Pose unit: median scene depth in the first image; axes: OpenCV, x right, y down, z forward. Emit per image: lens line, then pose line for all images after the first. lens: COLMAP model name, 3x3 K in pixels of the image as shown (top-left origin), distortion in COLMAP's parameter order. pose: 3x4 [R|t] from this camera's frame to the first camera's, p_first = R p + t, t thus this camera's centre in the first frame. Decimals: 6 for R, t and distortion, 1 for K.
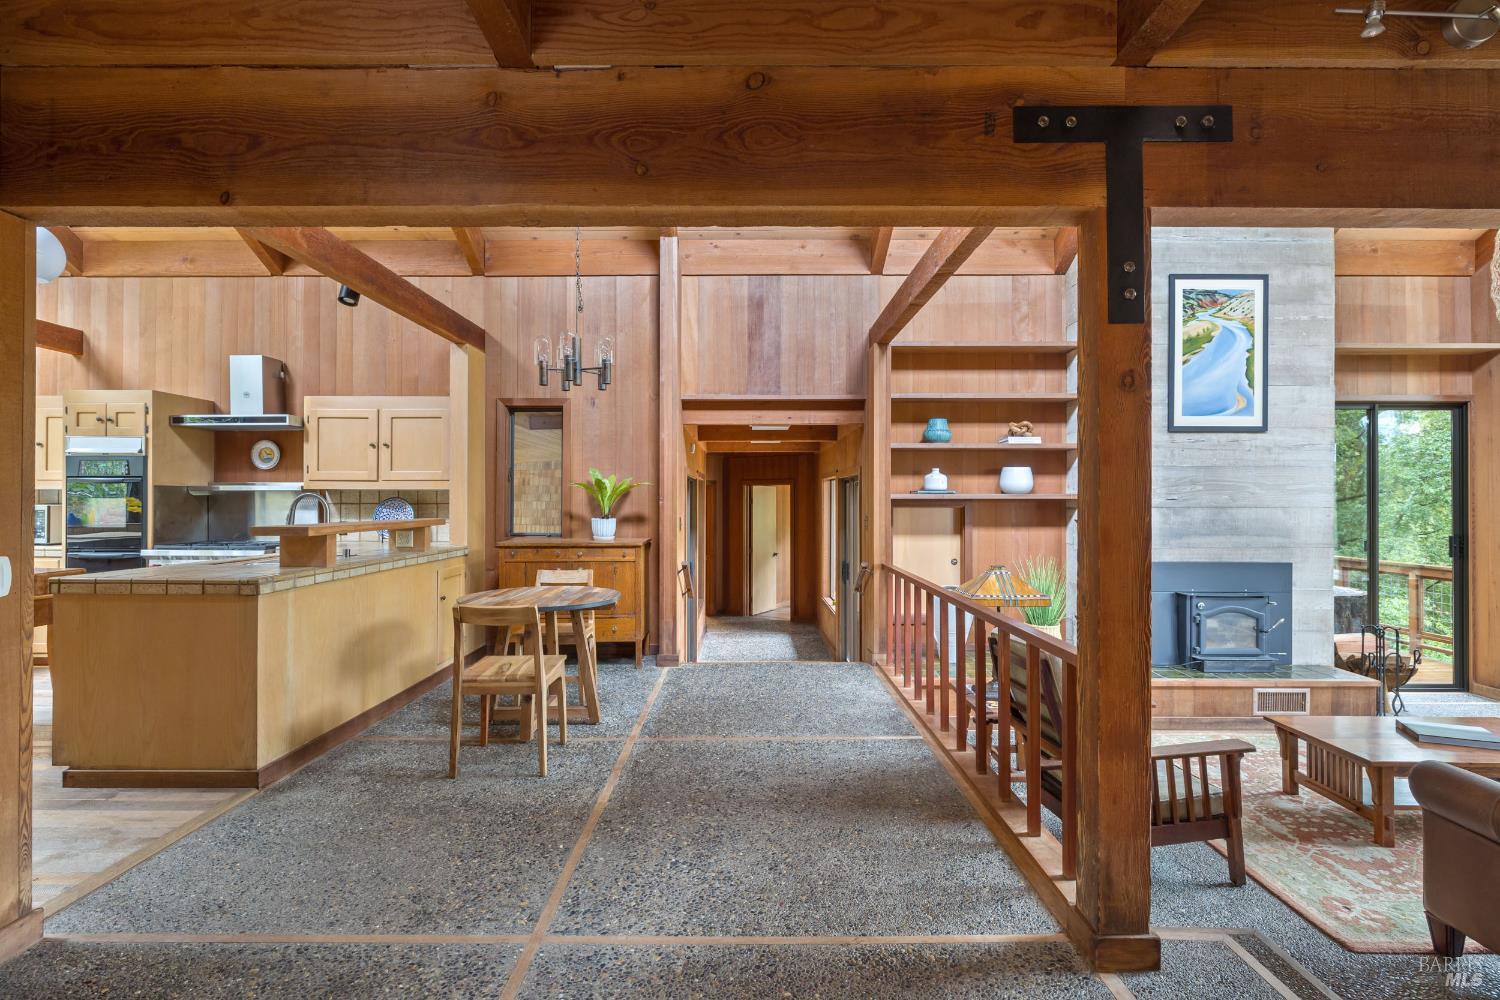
lens RADIAL K [[732.8, 0, 734.2], [0, 732.8, 495.3], [0, 0, 1]] dist [-0.001848, 0.001009]
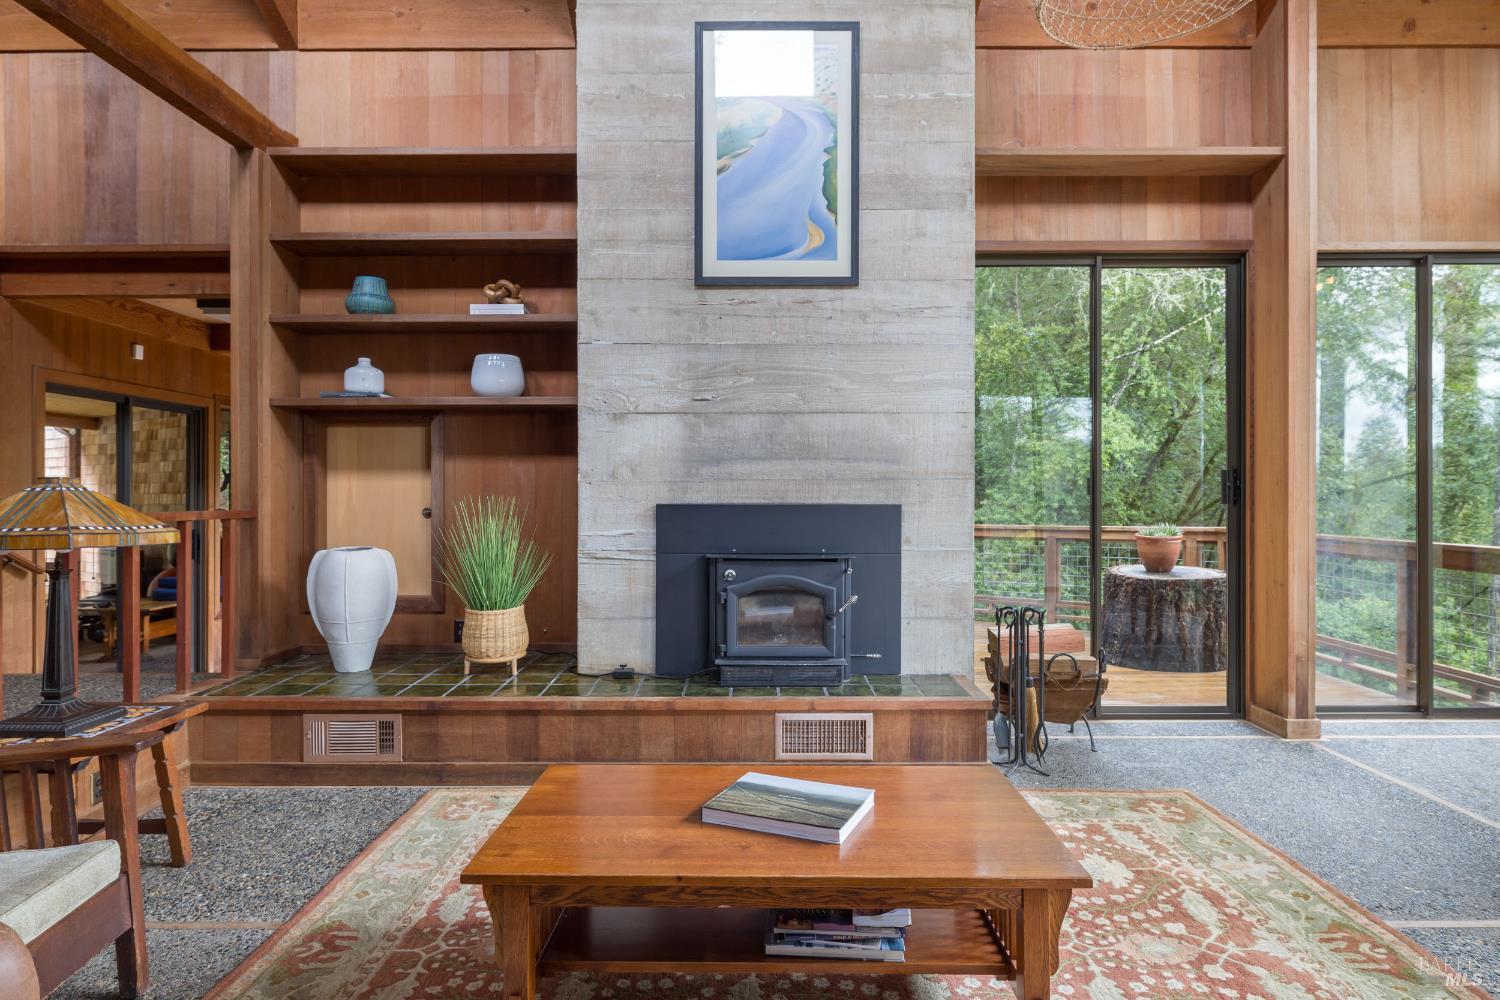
lens RADIAL K [[875.6, 0, 737.6], [0, 875.6, 494.1], [0, 0, 1]] dist [0.002262, -0.004422]
pose [[0.999992, -0.003427, -0.002183, 0.627953], [0.003442, 0.999973, 0.006551, 0.078166], [0.002161, -0.006558, 0.999976, 0.281848]]
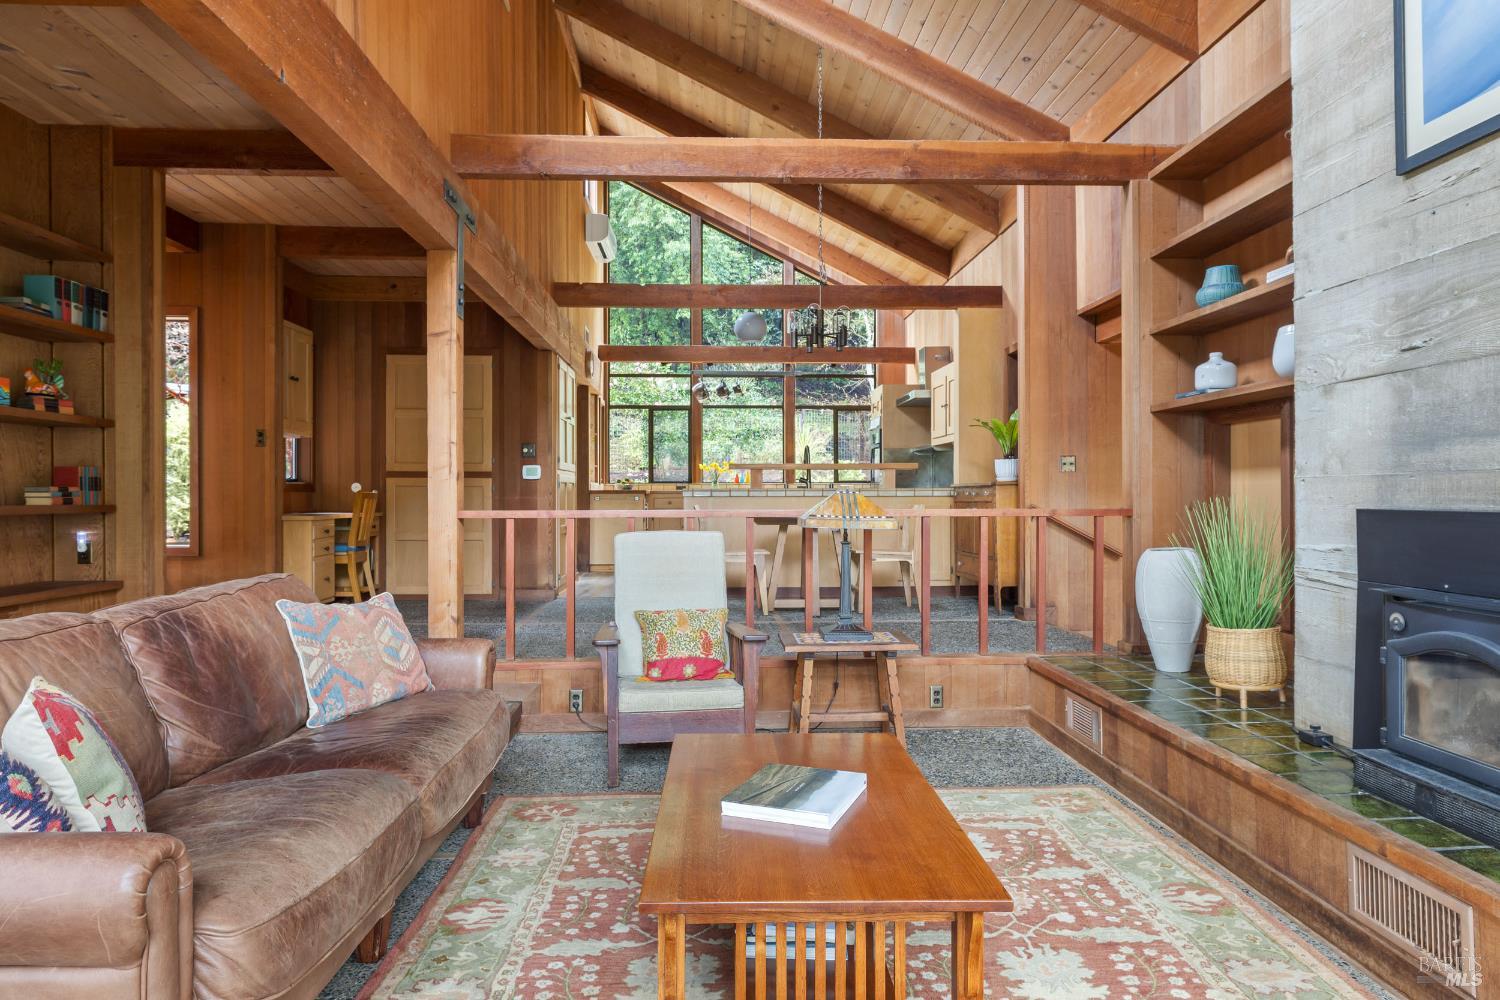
lens RADIAL K [[939.0, 0, 729.2], [0, 939.0, 494.9], [0, 0, 1]] dist [-0.006042, 0.003270]
pose [[0.029423, -0.003016, -0.999562, 1.082524], [0.009257, 0.999953, -0.002745, 0.081032], [0.999524, -0.009172, 0.029450, 0.623544]]
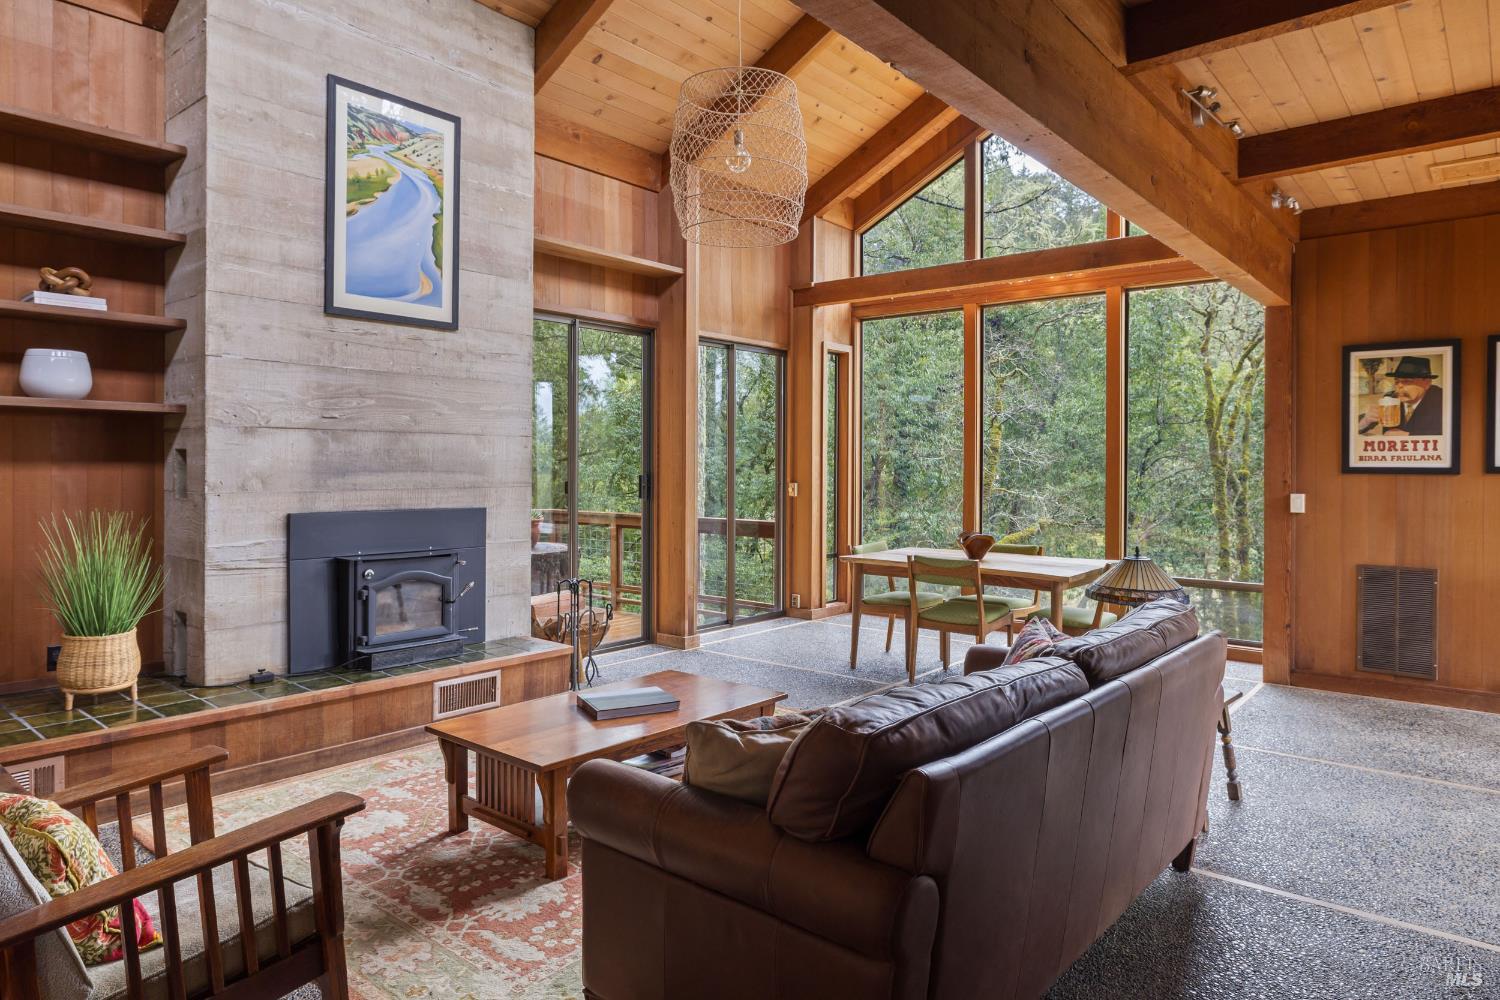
lens RADIAL K [[939.0, 0, 764.4], [0, 939.0, 469.7], [0, 0, 1]] dist [-0.006042, 0.003270]
pose [[0.626615, -0.001638, 0.779328, 0.184104], [-0.007390, 0.999940, 0.008044, 0.042840], [-0.779294, -0.010799, 0.626565, 0.165363]]
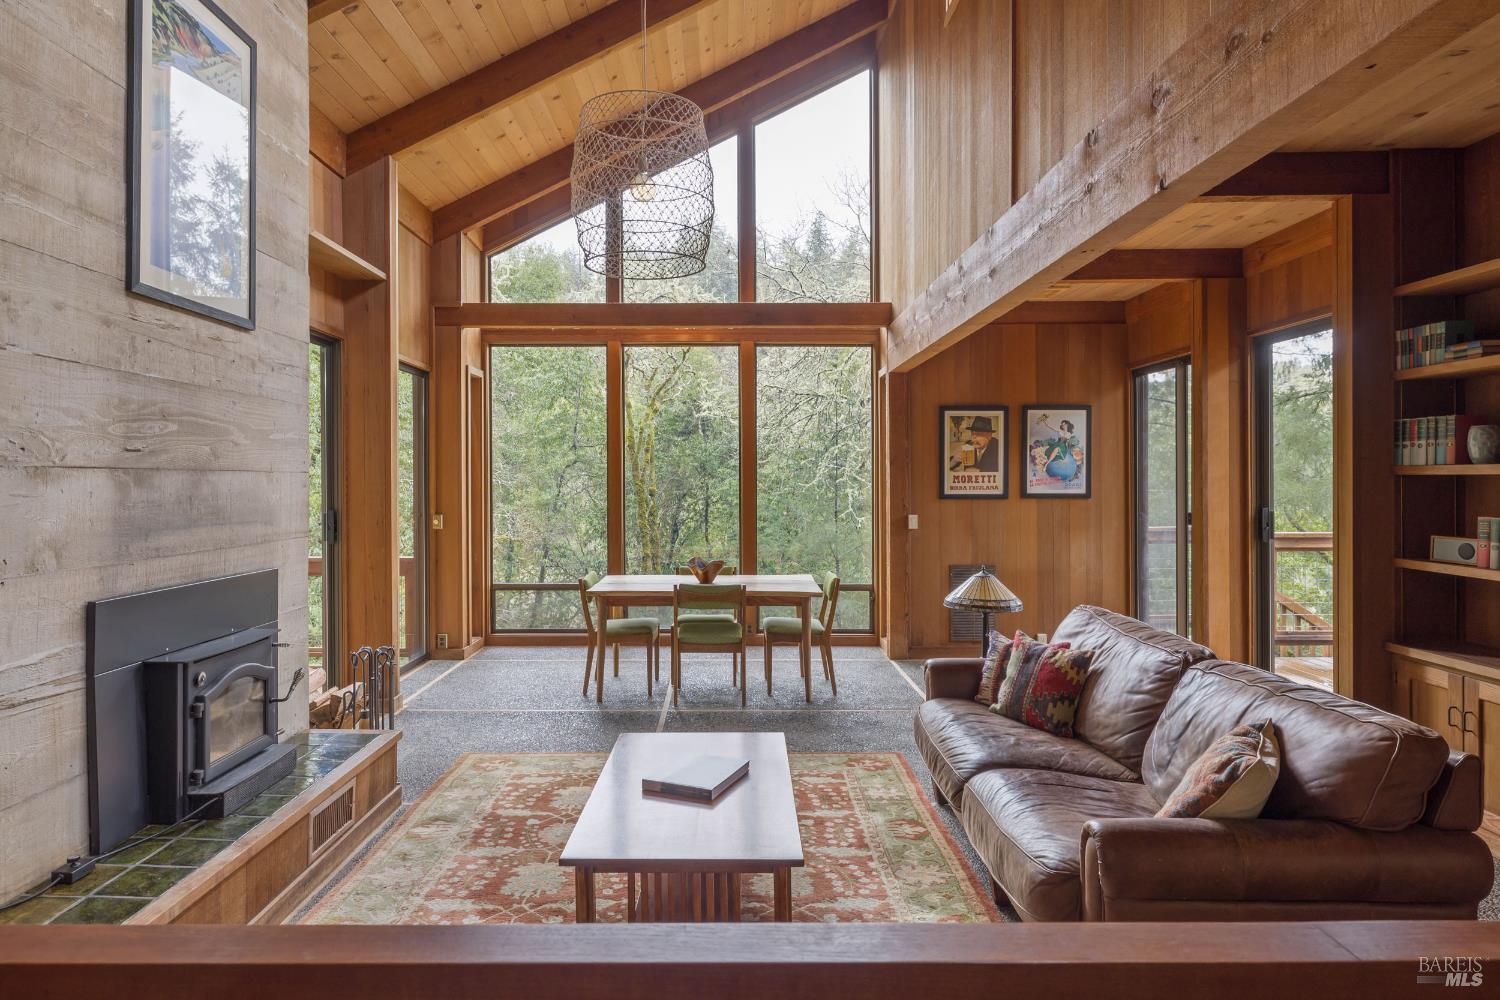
lens RADIAL K [[875.6, 0, 744.0], [0, 875.6, 483.1], [0, 0, 1]] dist [0.002262, -0.004422]
pose [[-0.019984, -0.004019, 0.999792, 0.070052], [-0.003248, 0.999987, 0.003955, 0.021748], [-0.999795, -0.003168, -0.019997, 0.647389]]
